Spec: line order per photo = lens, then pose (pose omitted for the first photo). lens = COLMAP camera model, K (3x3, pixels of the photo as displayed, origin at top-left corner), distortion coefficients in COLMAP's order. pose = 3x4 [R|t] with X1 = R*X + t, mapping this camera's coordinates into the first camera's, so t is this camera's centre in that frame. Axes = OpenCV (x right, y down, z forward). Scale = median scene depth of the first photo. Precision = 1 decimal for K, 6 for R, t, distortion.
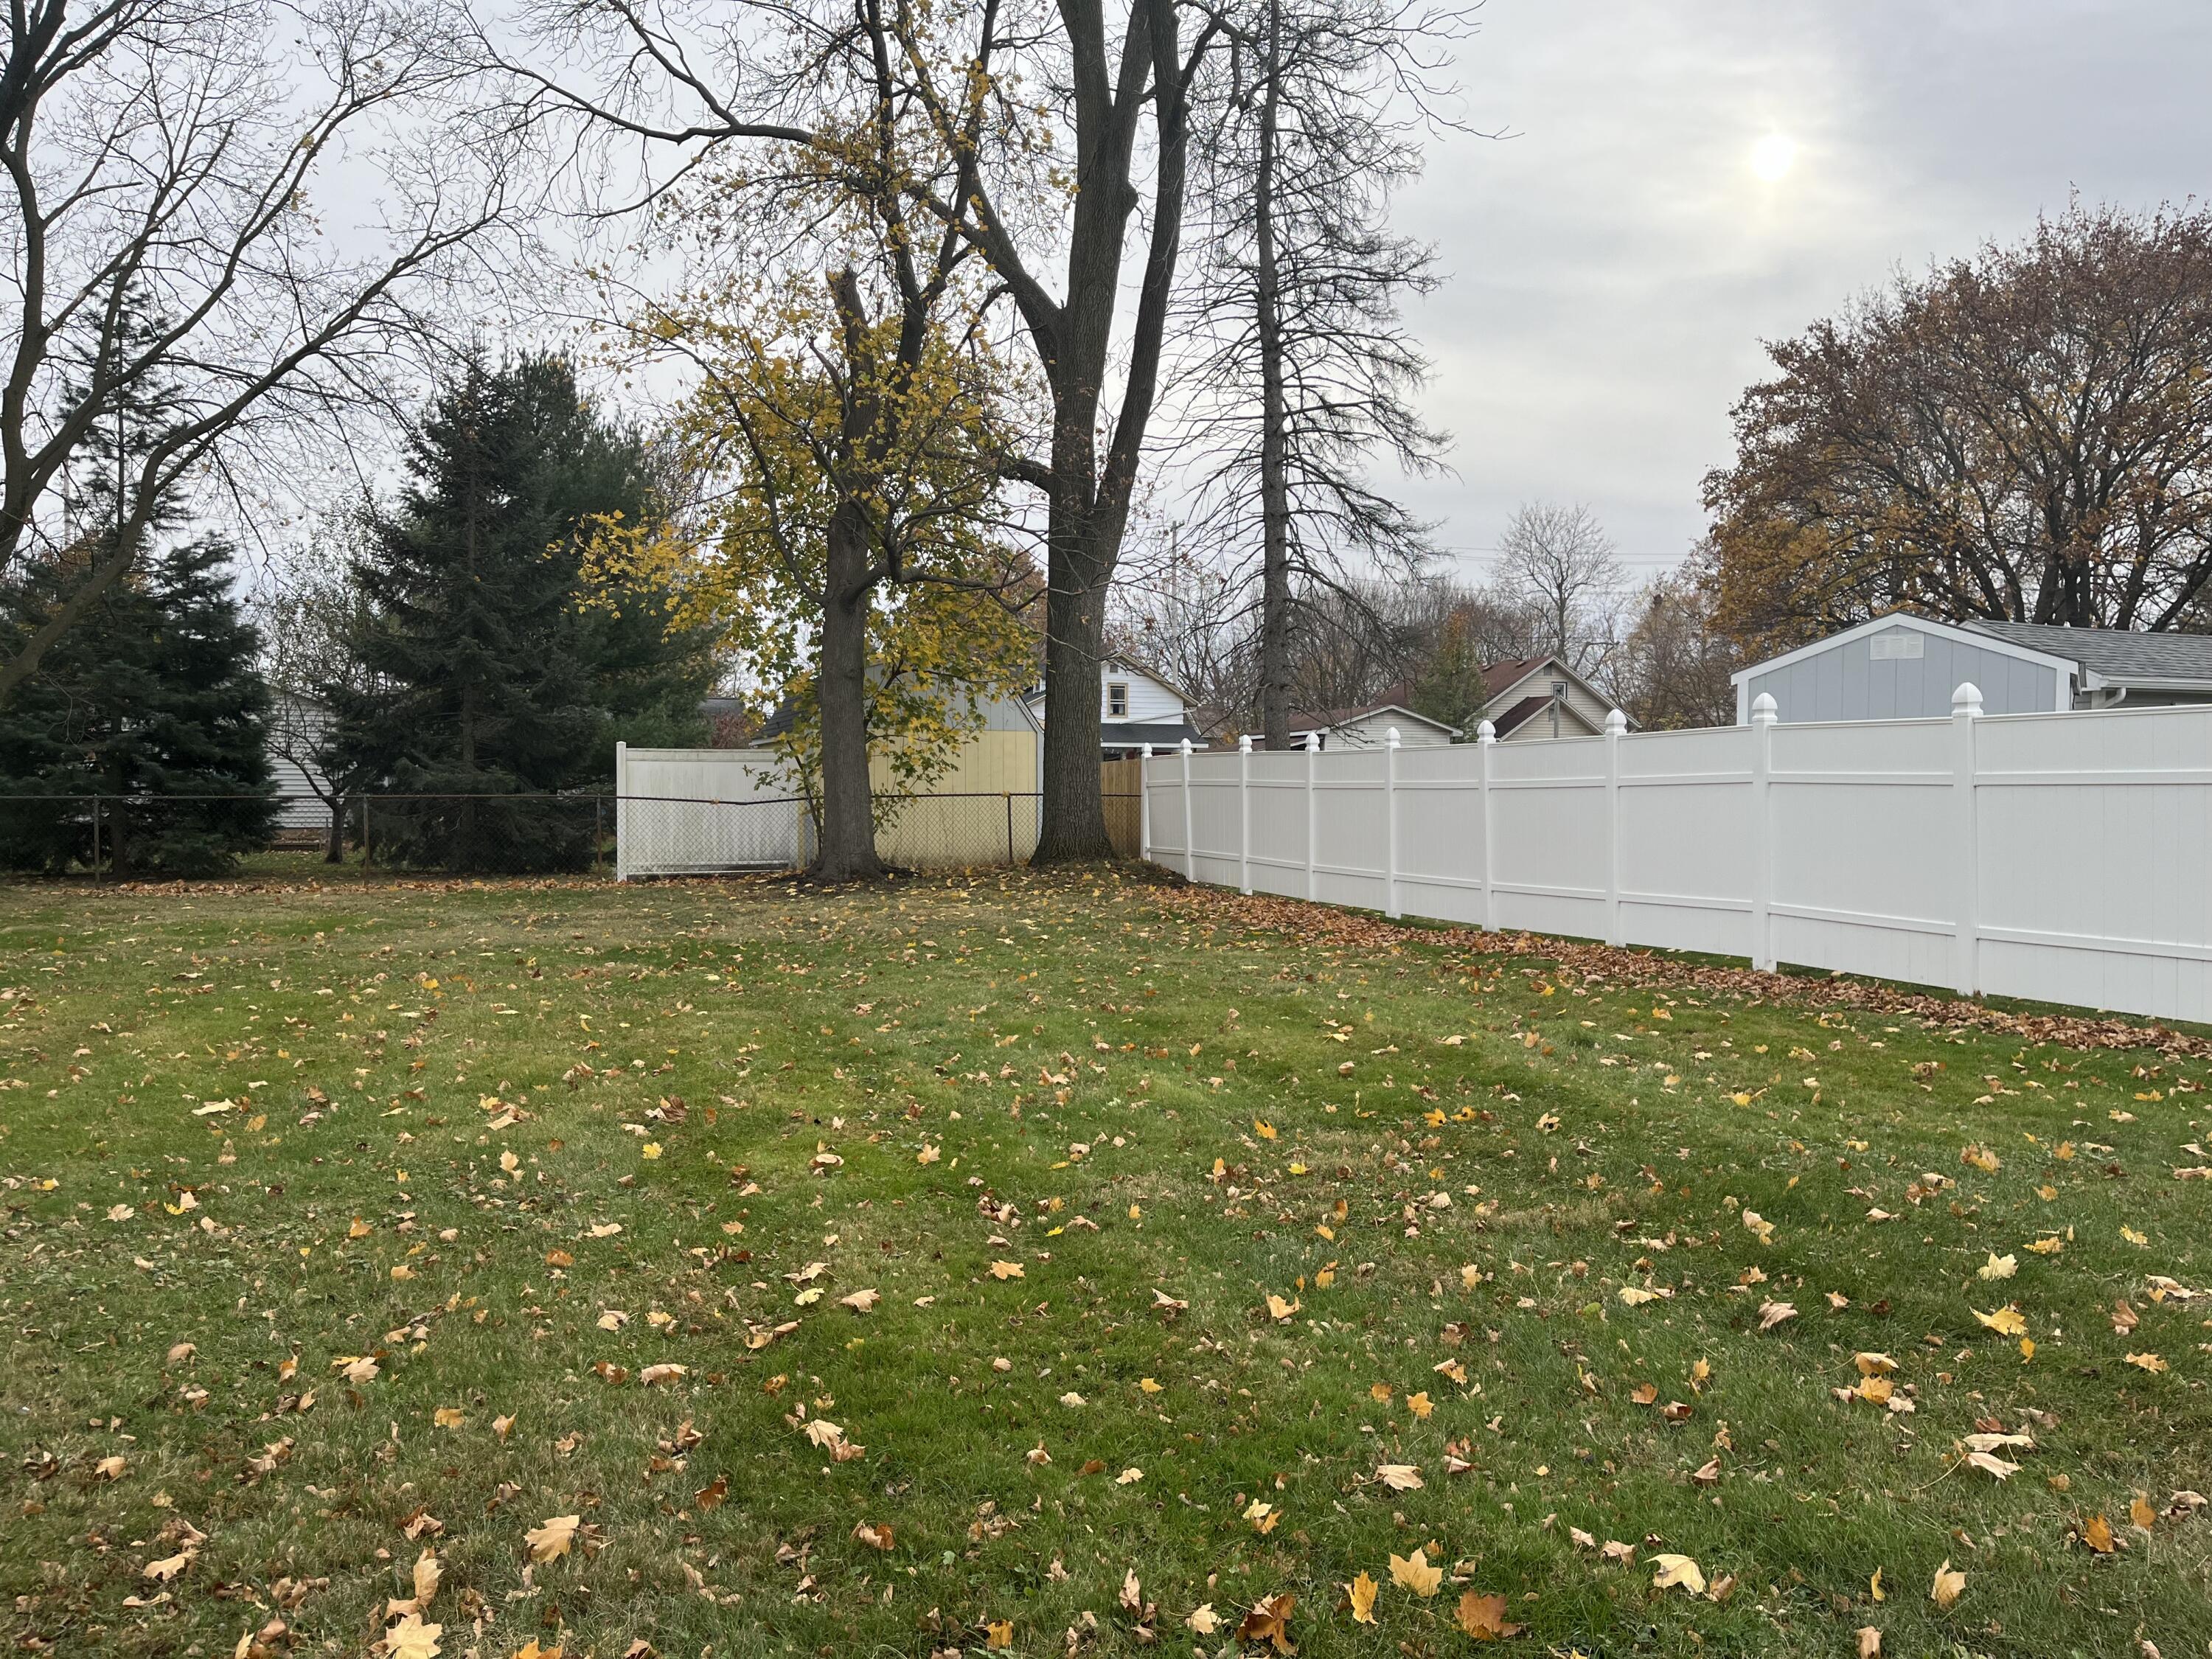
lens RADIAL K [[1665.7, 0, 1109.3], [0, 1665.7, 840.4], [0, 0, 1]] dist [0.022248, -0.009882]
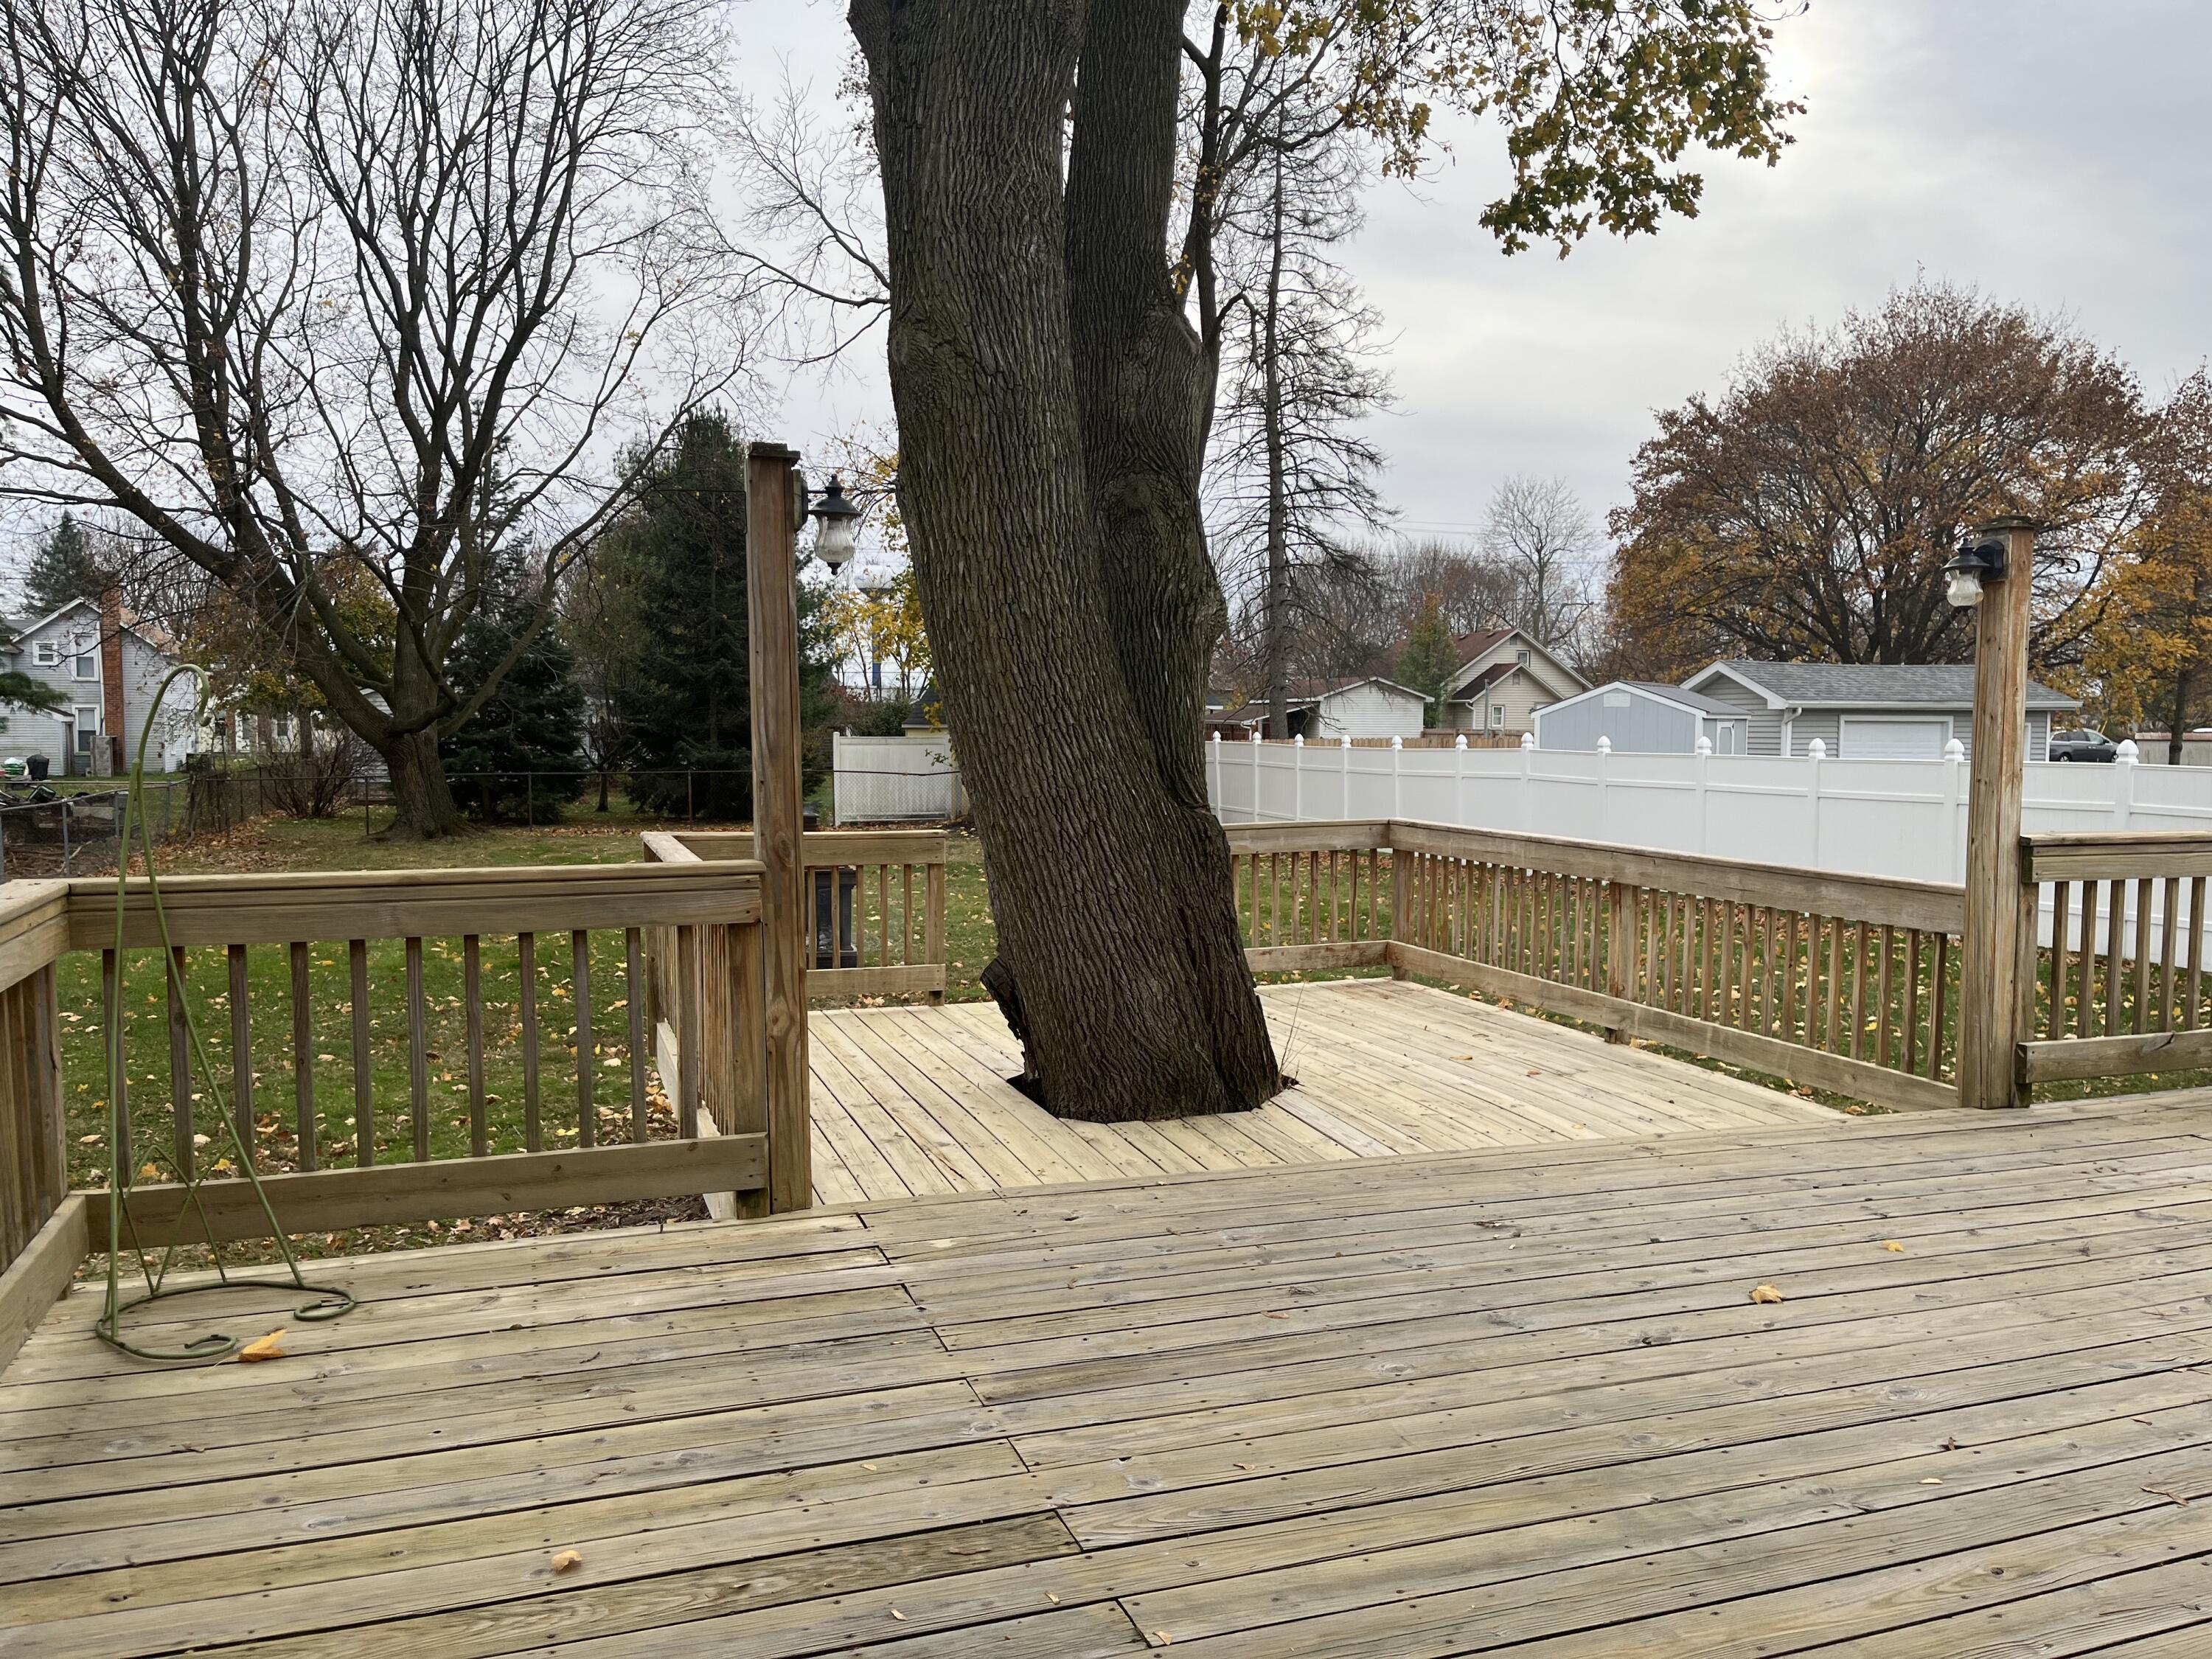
lens RADIAL K [[1665.7, 0, 1109.3], [0, 1665.7, 840.4], [0, 0, 1]] dist [0.022248, -0.009882]
pose [[0.999995, -0.001150, -0.003045, -0.038764], [0.001263, 0.999294, 0.037554, -0.016243], [0.003000, -0.037557, 0.999290, -0.415612]]
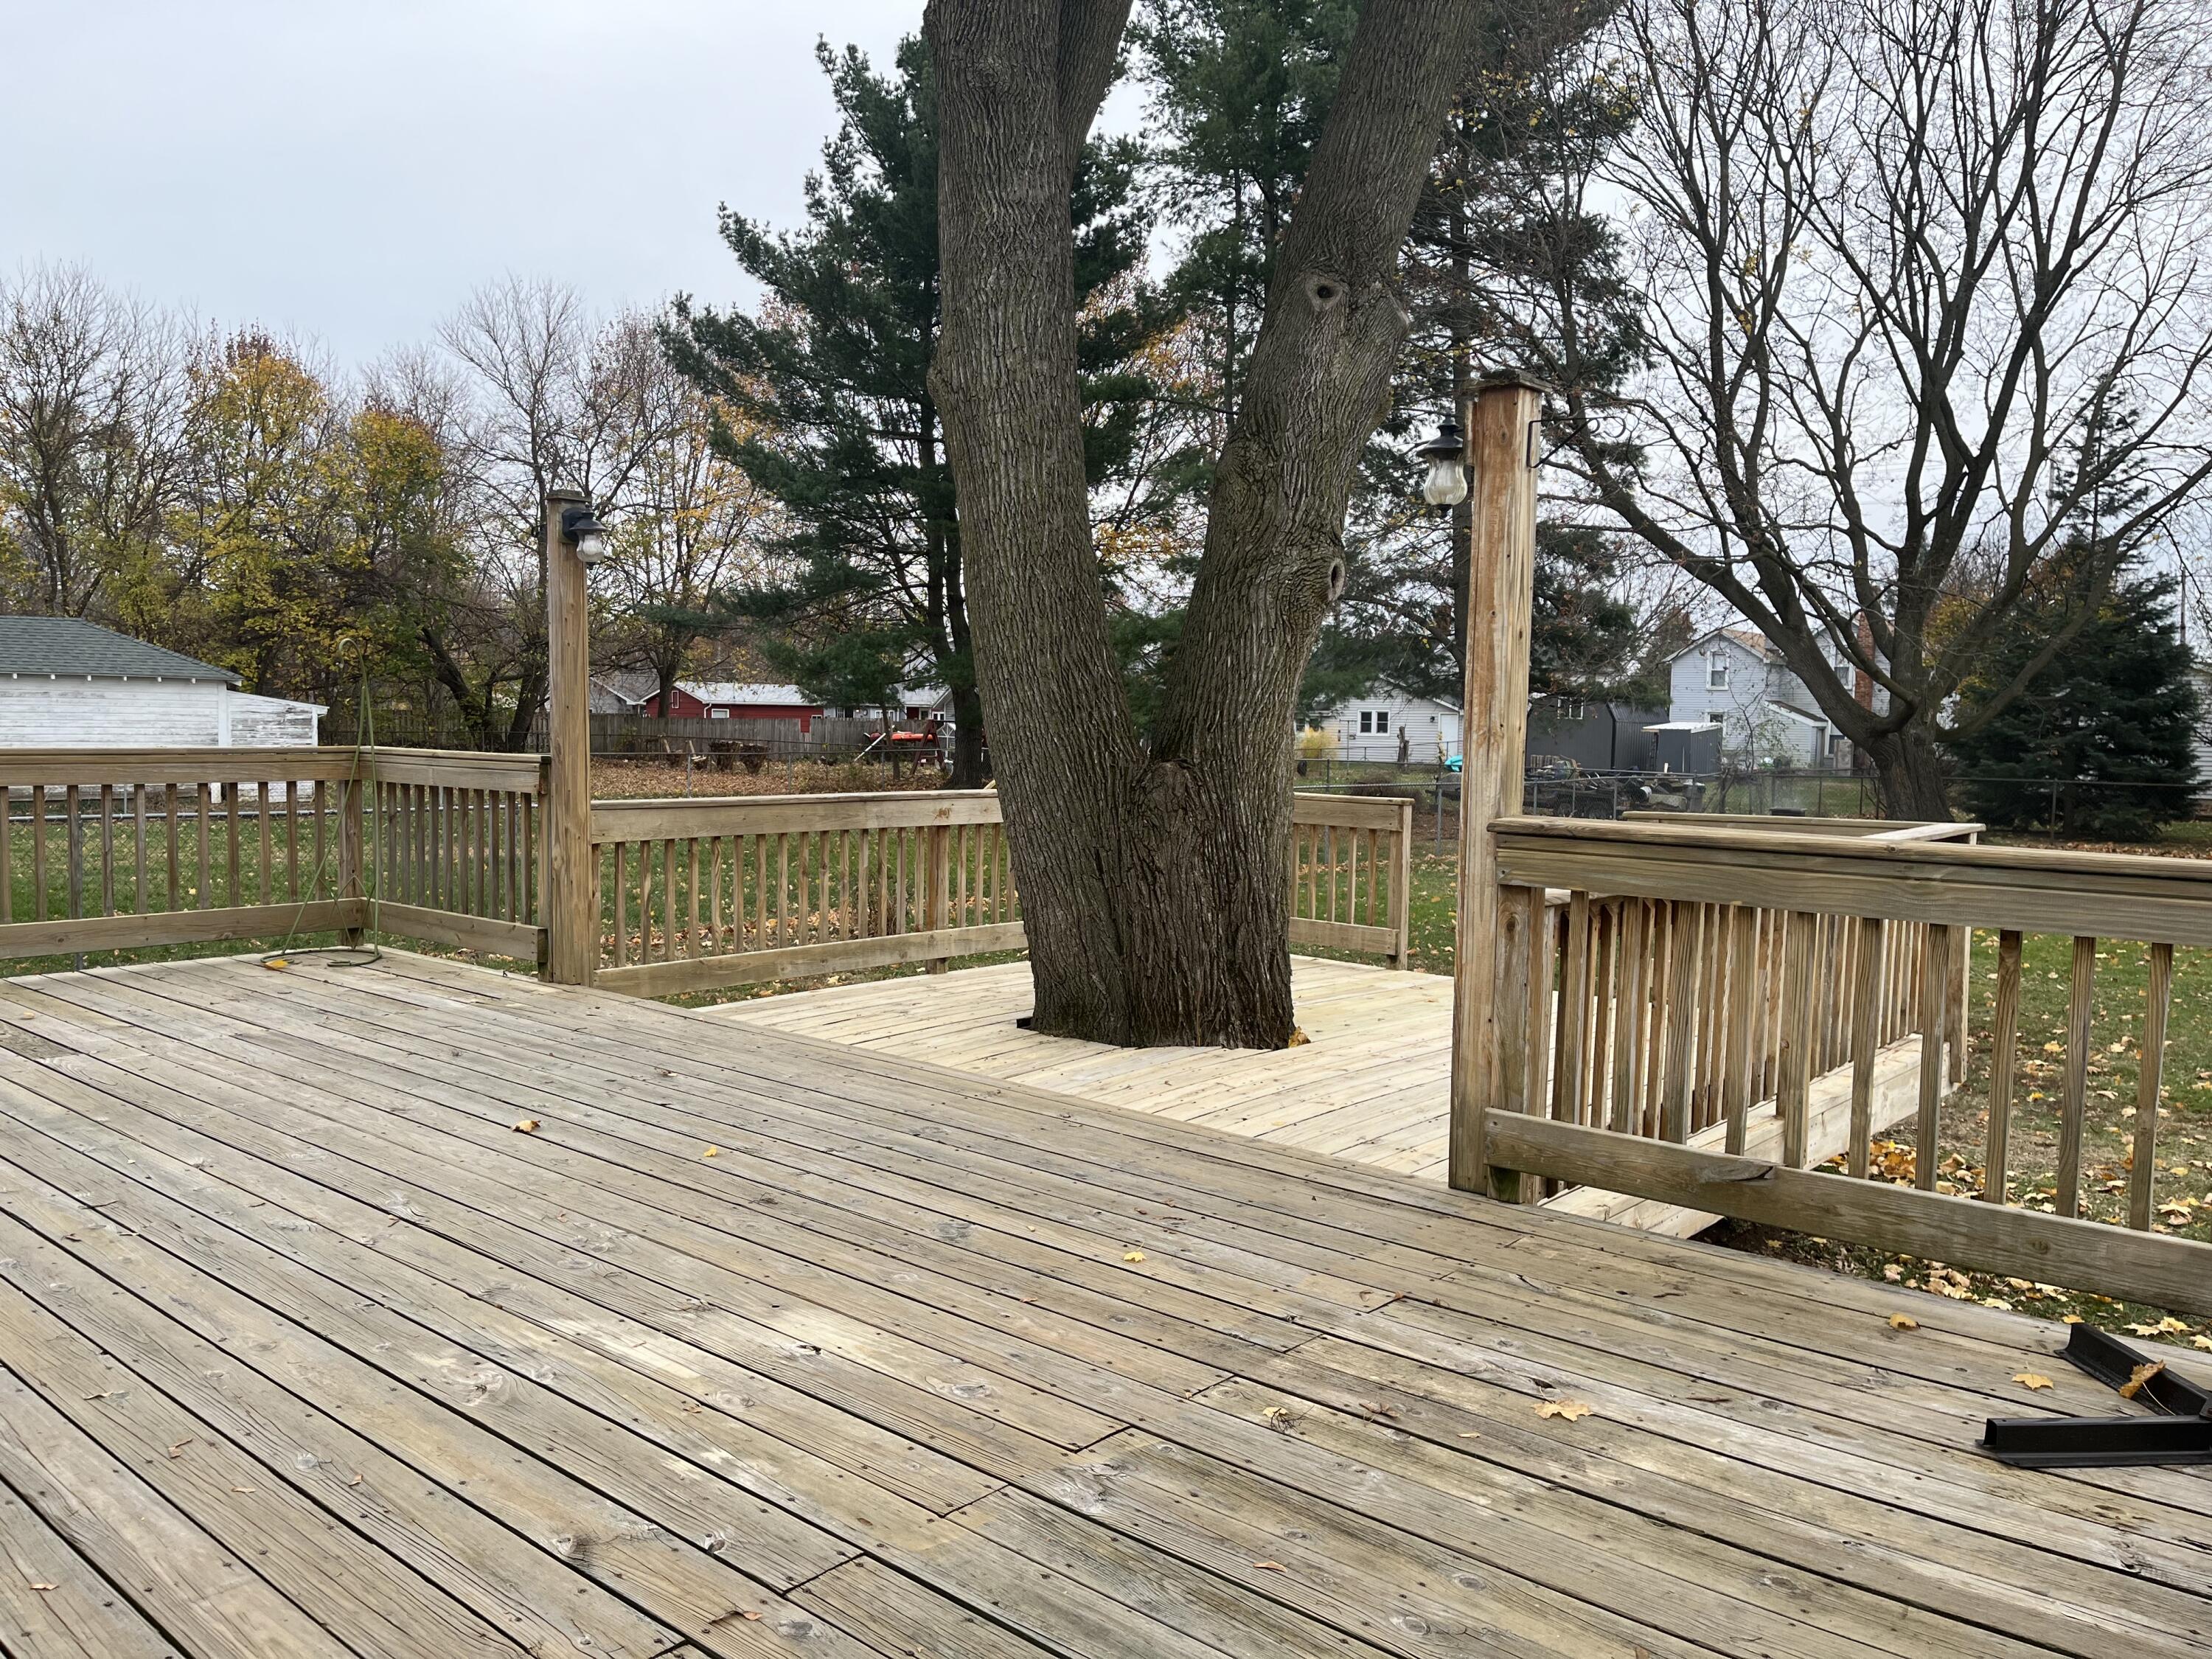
lens RADIAL K [[1665.7, 0, 1109.3], [0, 1665.7, 840.4], [0, 0, 1]] dist [0.022248, -0.009882]
pose [[0.491030, 0.067060, -0.868558, 0.186455], [-0.041590, 0.997700, 0.053519, -0.013216], [0.870149, 0.009844, 0.492690, -0.310154]]
